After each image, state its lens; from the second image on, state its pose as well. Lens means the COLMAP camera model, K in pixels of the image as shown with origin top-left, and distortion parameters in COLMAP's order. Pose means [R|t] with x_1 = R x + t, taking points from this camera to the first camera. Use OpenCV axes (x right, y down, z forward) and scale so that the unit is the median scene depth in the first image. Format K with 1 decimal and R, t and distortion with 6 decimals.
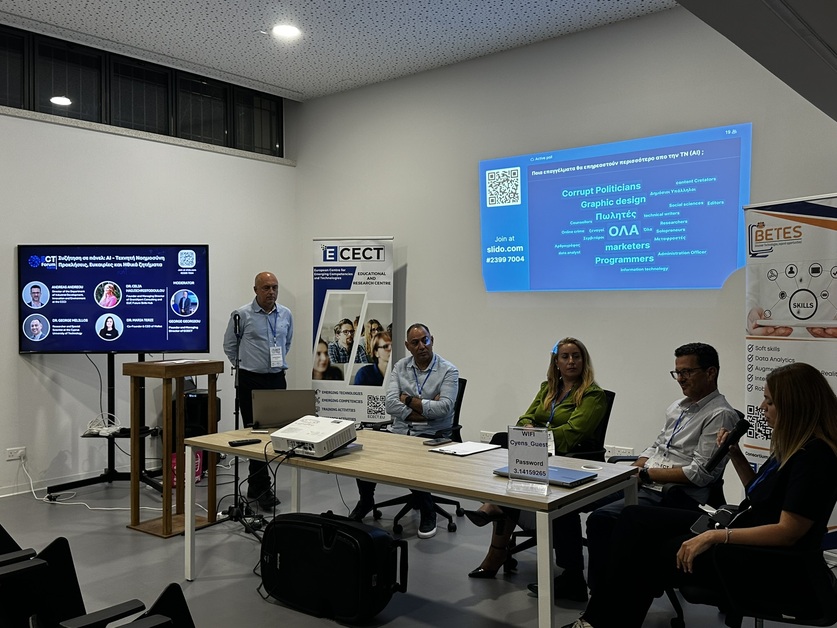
lens RADIAL K [[792.4, 0, 418.6], [0, 792.4, 316.6], [0, 0, 1]] dist [-0.007475, 0.000000]
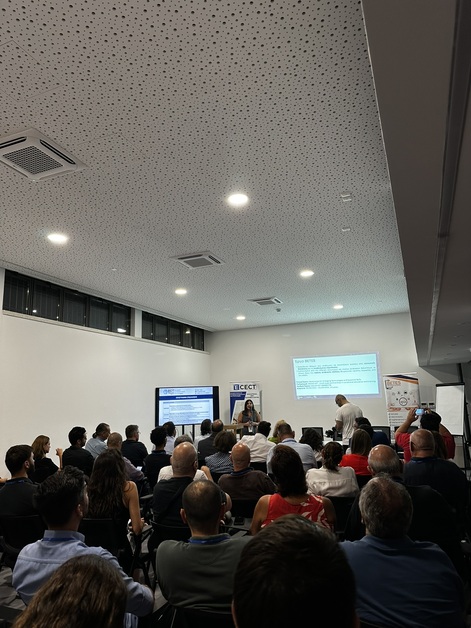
lens RADIAL K [[434.1, 0, 234.5], [0, 434.1, 312.0], [0, 0, 1]] dist [0.001219, 0.000029]
pose [[0.987076, 0.017334, 0.159315, -0.371993], [0.020108, 0.972880, -0.230437, 0.016834], [-0.158988, 0.230662, 0.959957, -0.558579]]
